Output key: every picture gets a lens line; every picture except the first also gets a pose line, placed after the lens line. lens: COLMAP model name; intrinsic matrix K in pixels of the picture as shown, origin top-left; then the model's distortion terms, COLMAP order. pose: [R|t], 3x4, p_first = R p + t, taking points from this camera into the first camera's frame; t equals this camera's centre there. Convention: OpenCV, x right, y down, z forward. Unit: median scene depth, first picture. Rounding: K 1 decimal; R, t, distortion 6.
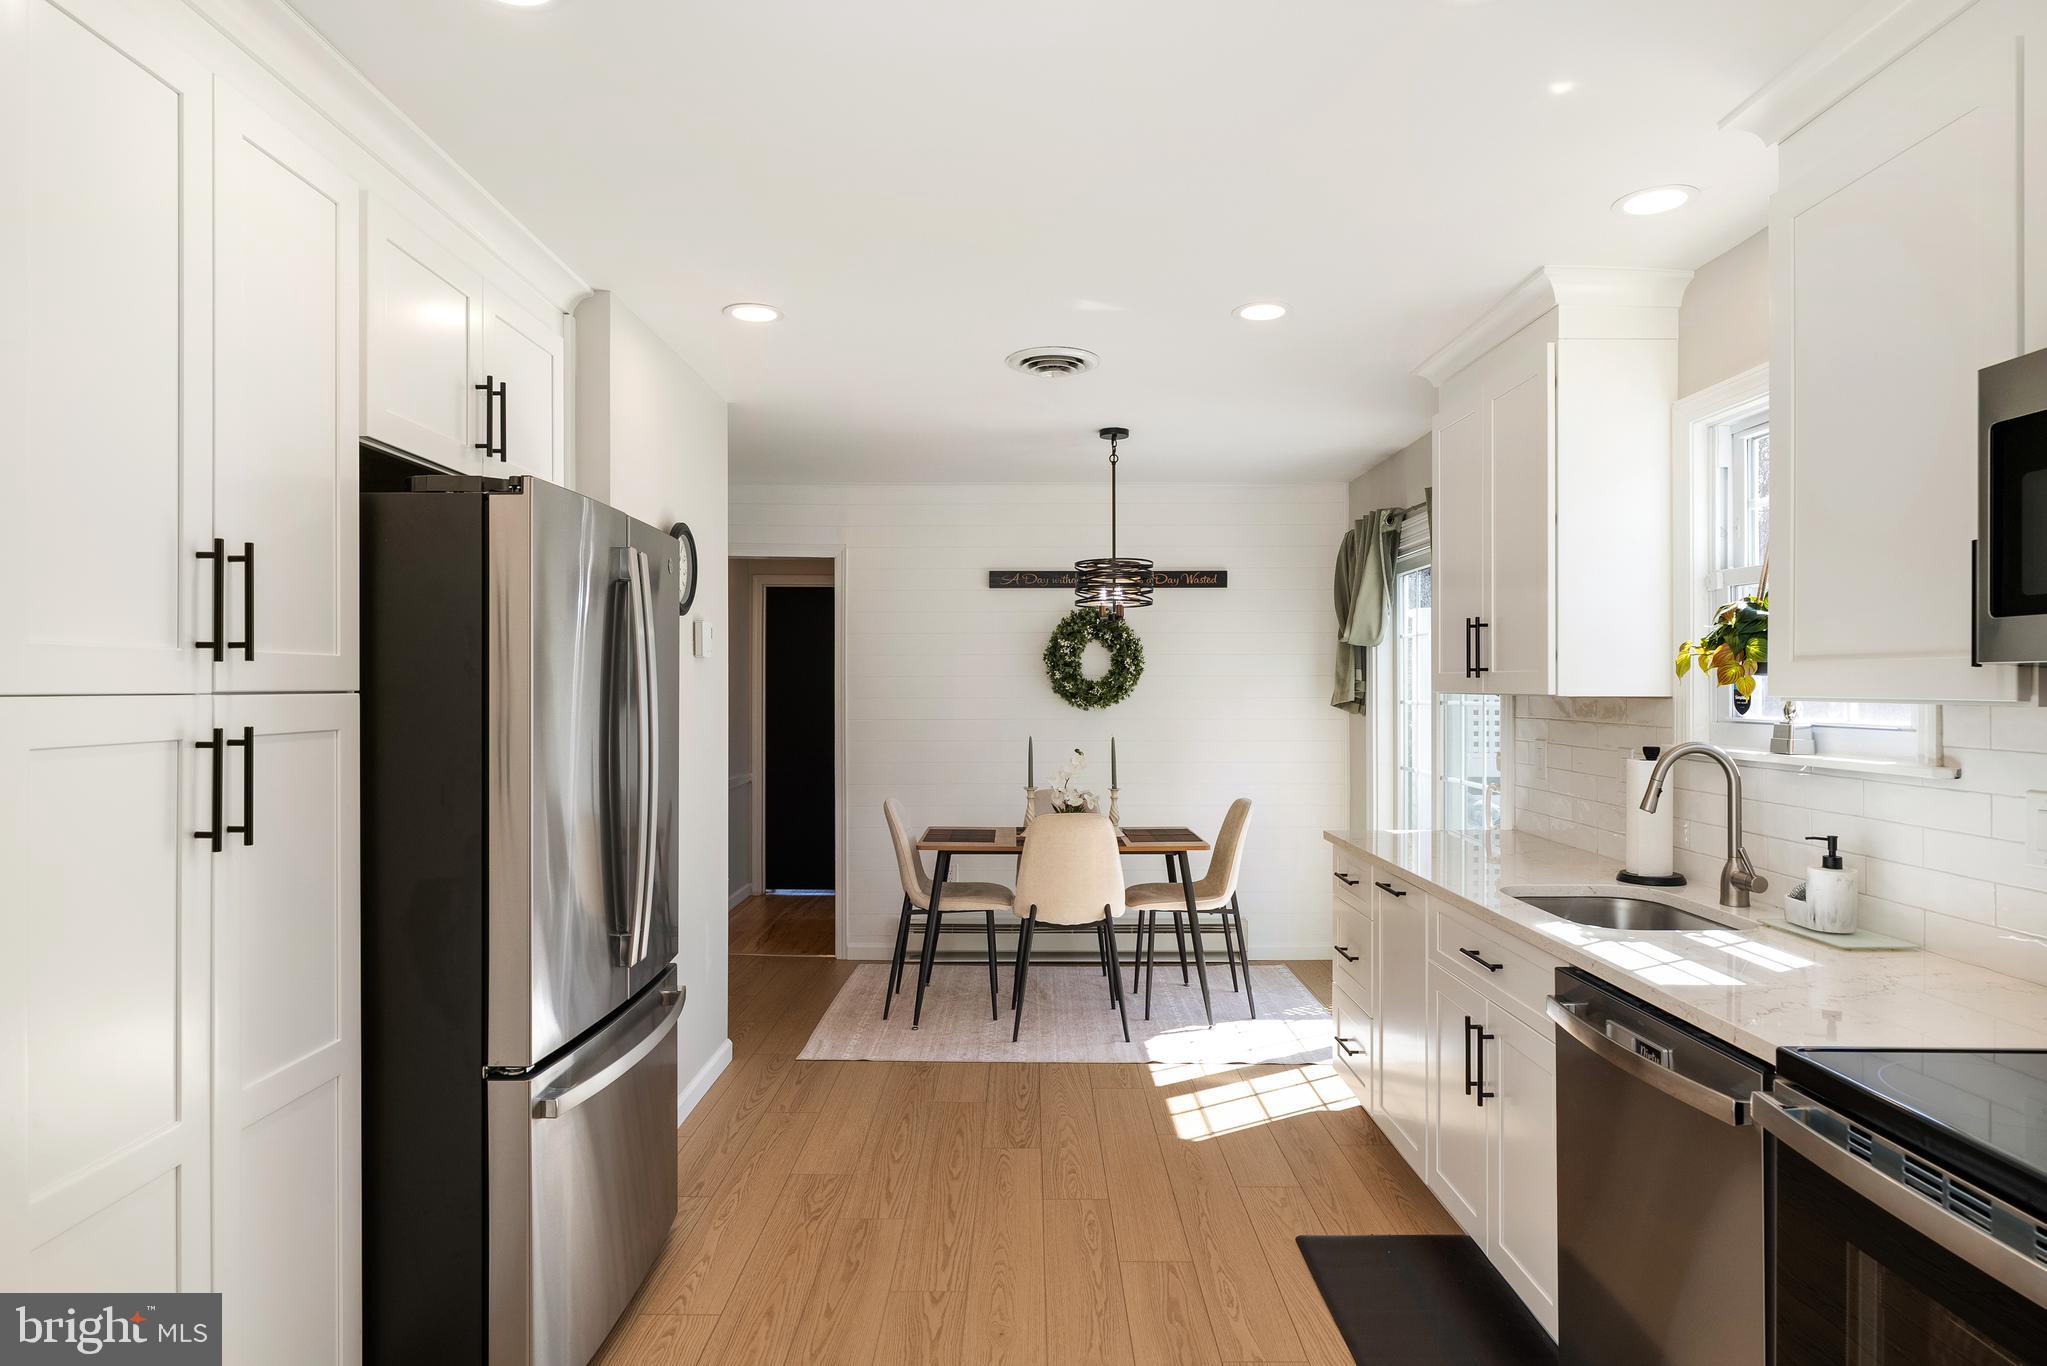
lens RADIAL K [[1190.7, 0, 1029.6], [0, 1190.7, 689.3], [0, 0, 1]] dist [-0.000915, 0.000153]
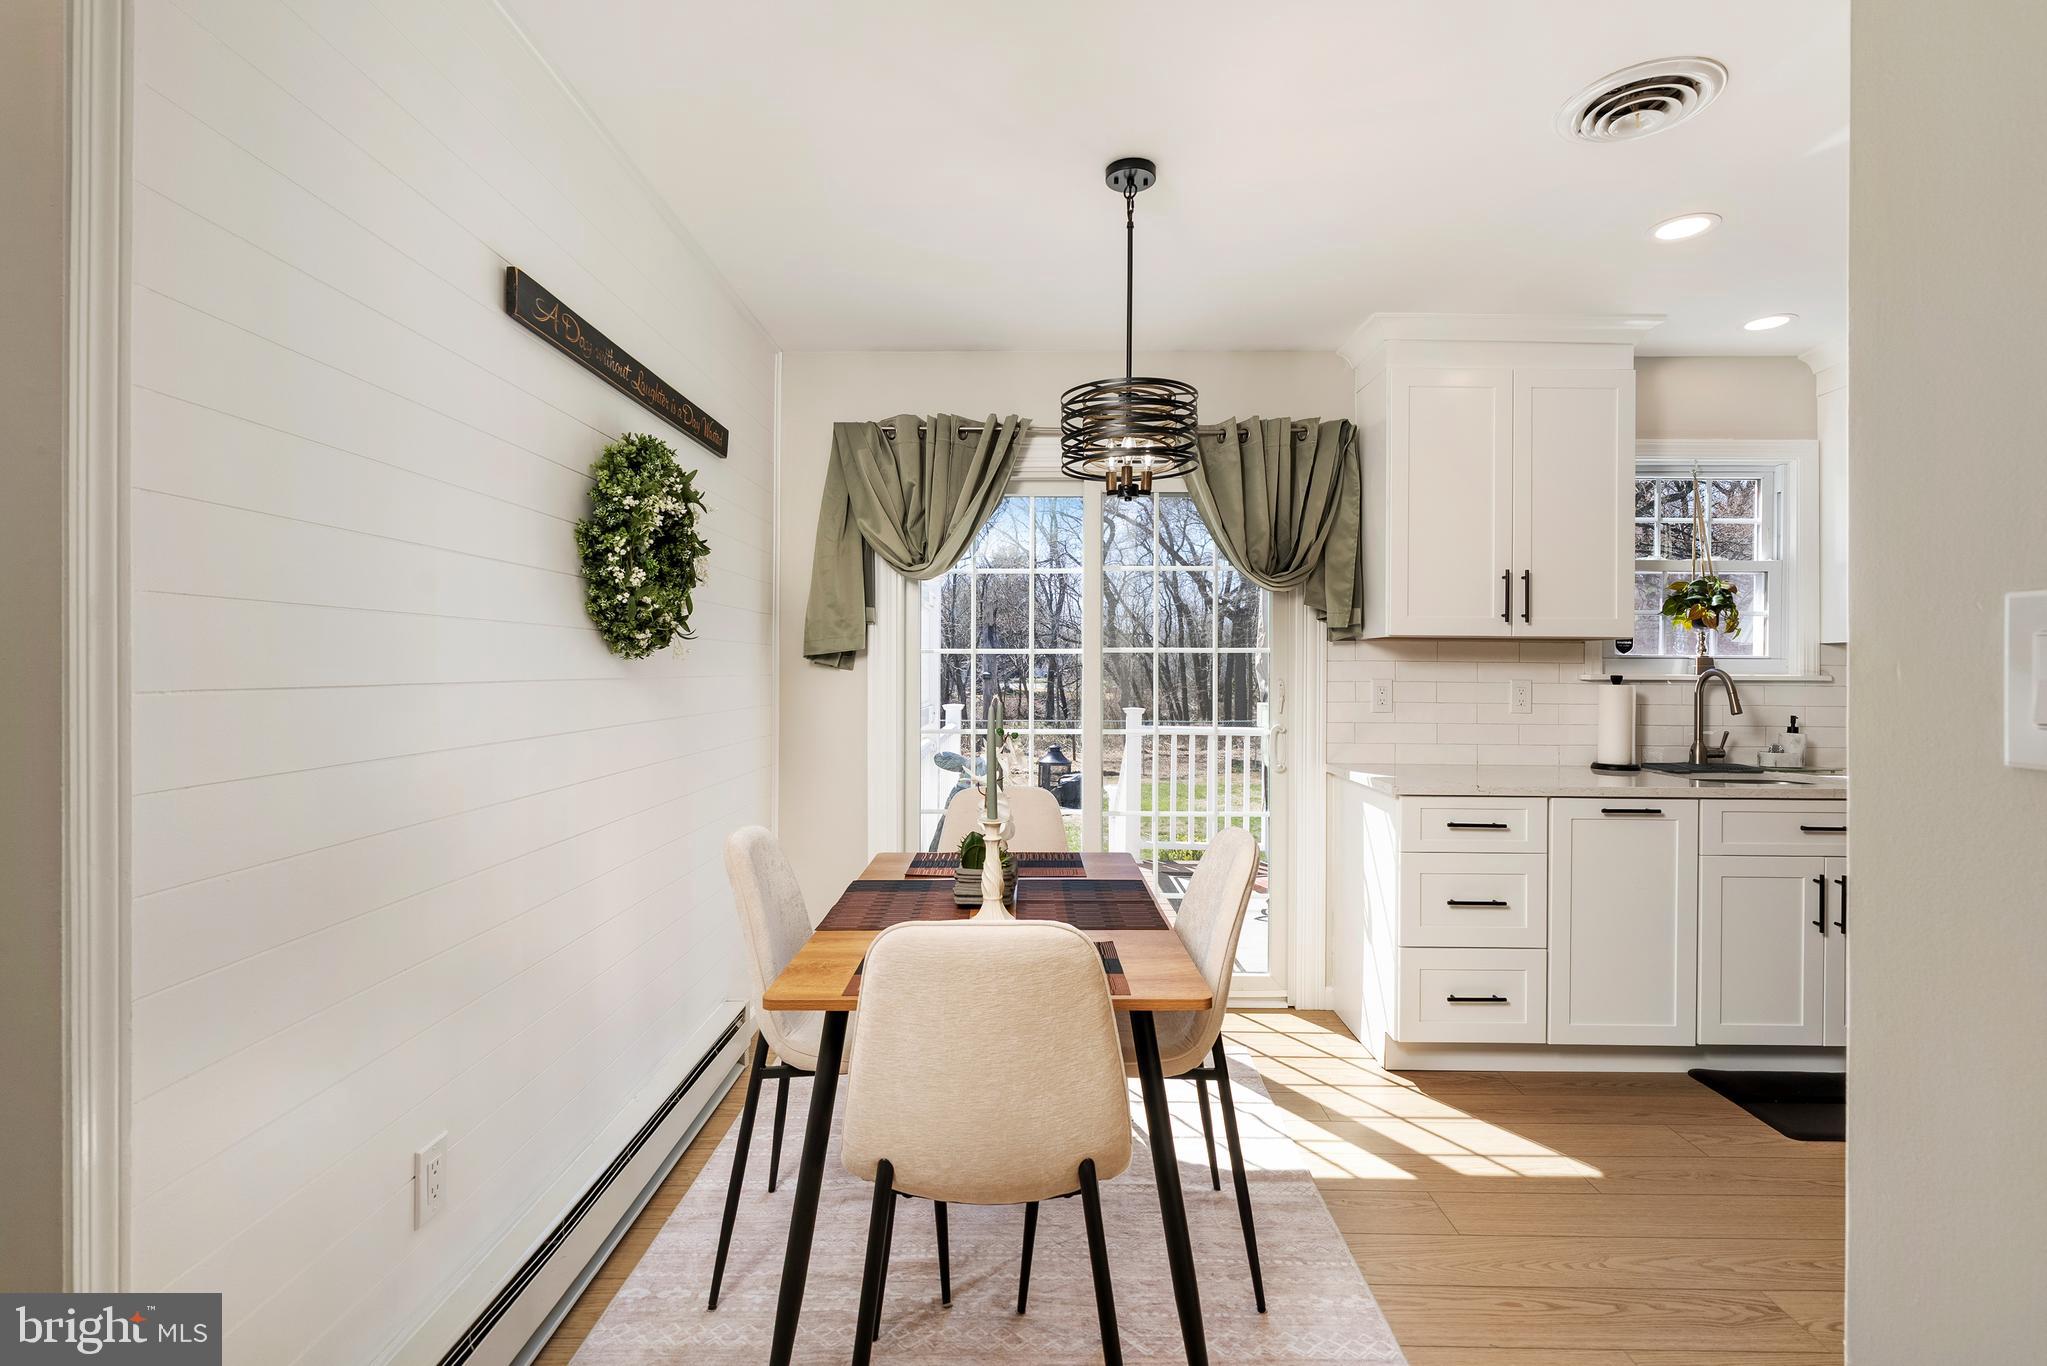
lens RADIAL K [[977.1, 0, 1010.8], [0, 977.1, 663.2], [0, 0, 1]] dist [0.003789, 0.000111]
pose [[0.008877, 0.002679, 0.999957, -0.653366], [-0.006328, 0.999977, -0.002623, 0.041326], [-0.999941, -0.006304, 0.008894, 1.686825]]
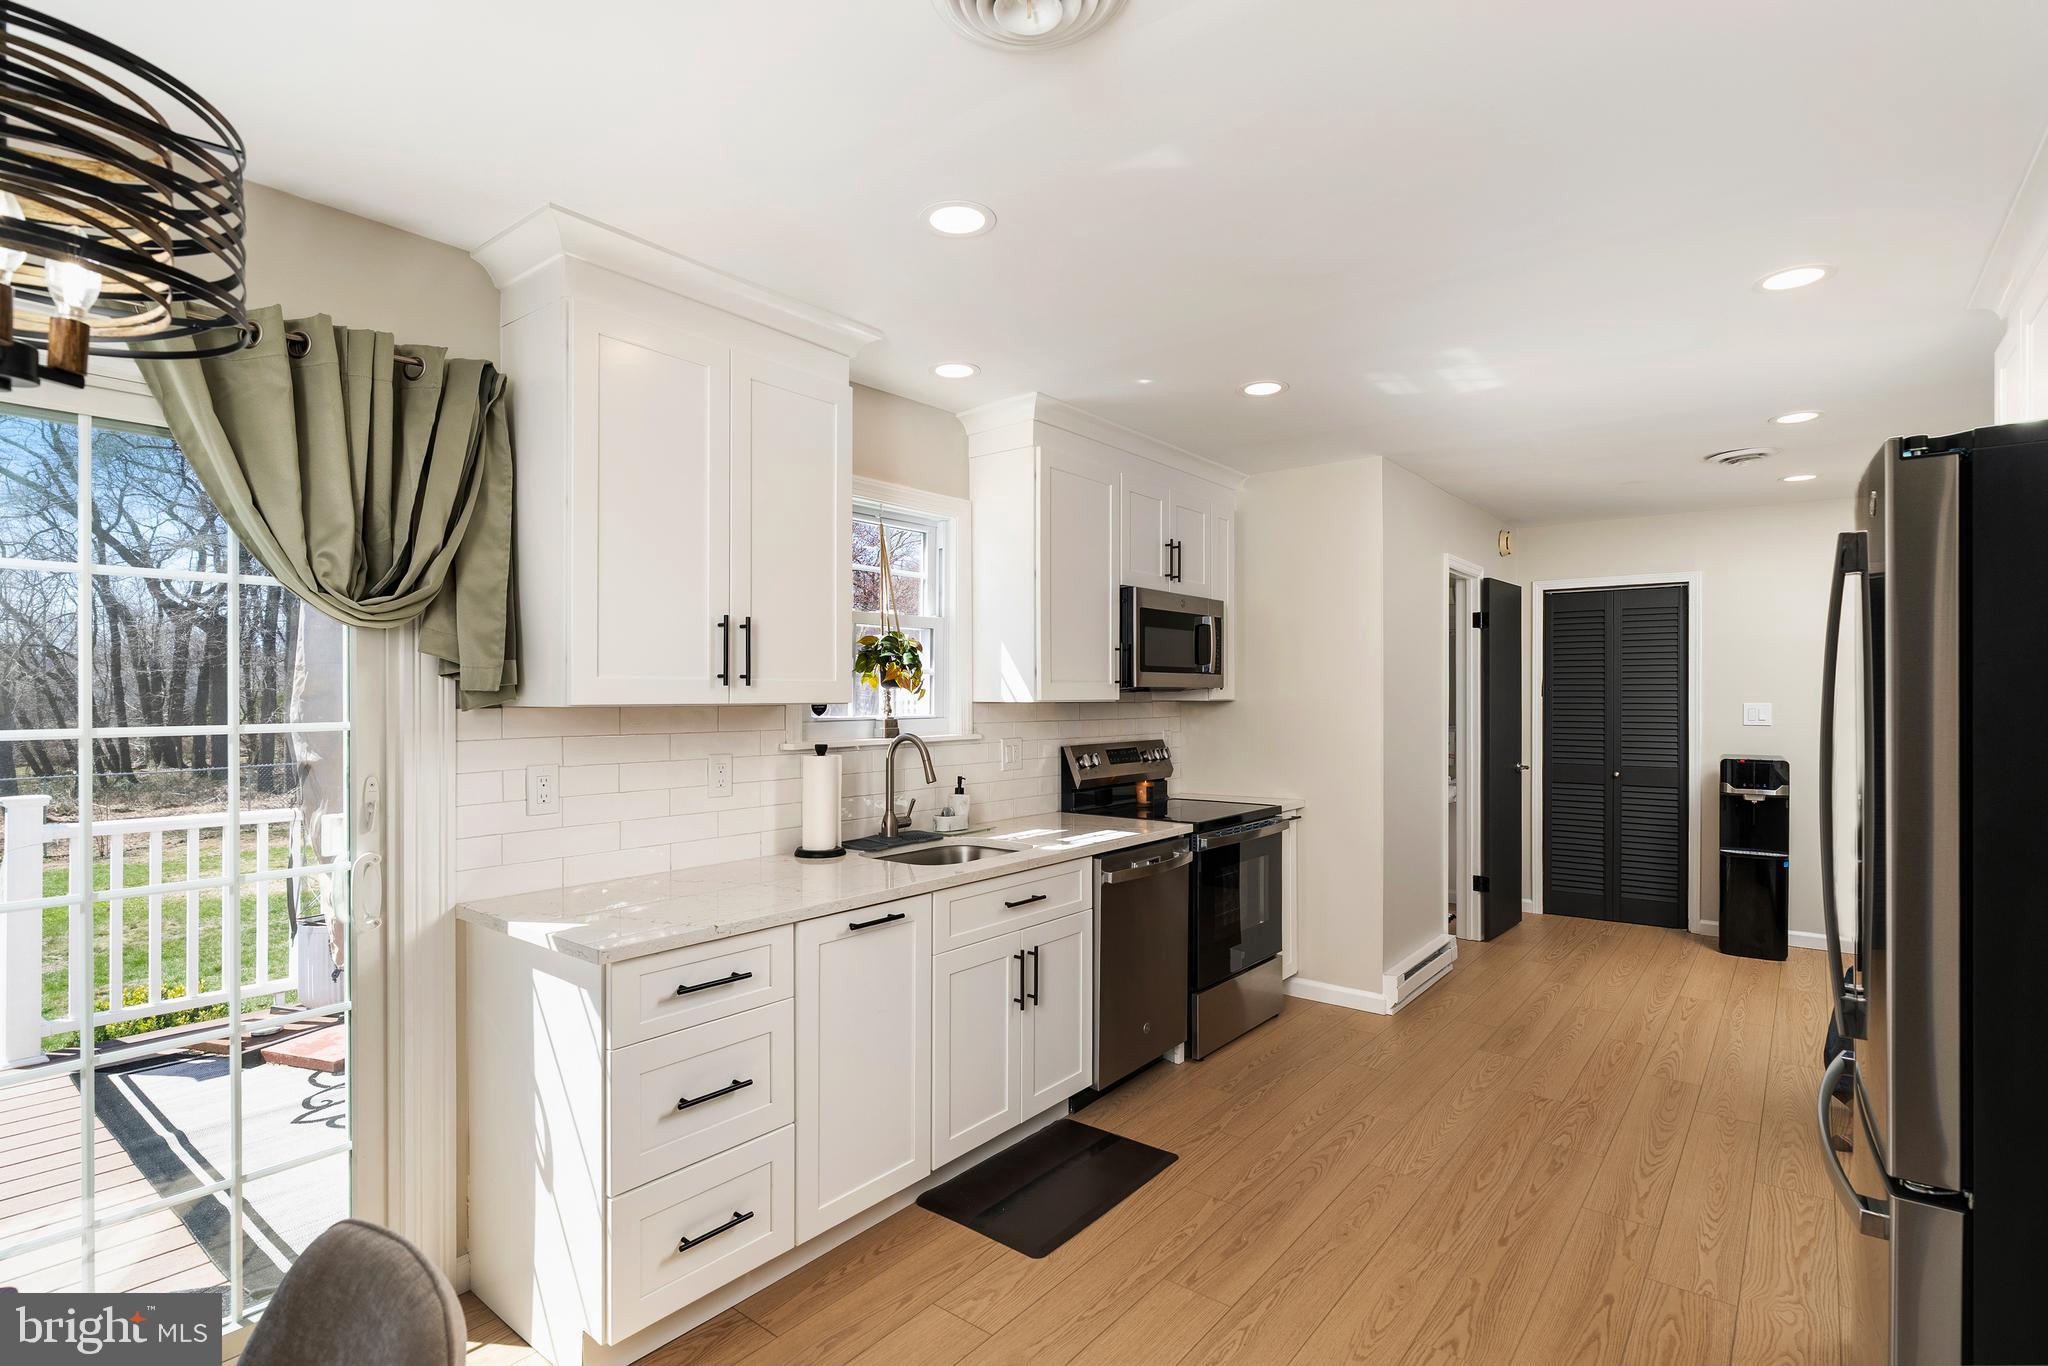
lens RADIAL K [[1004.2, 0, 1026.9], [0, 1004.2, 691.6], [0, 0, 1]] dist [0.003860, 0.001919]
pose [[-0.782784, -0.000868, 0.622293, -0.279101], [-0.000054, 0.999999, 0.001327, -0.006366], [-0.622294, 0.001005, -0.782783, 1.643786]]
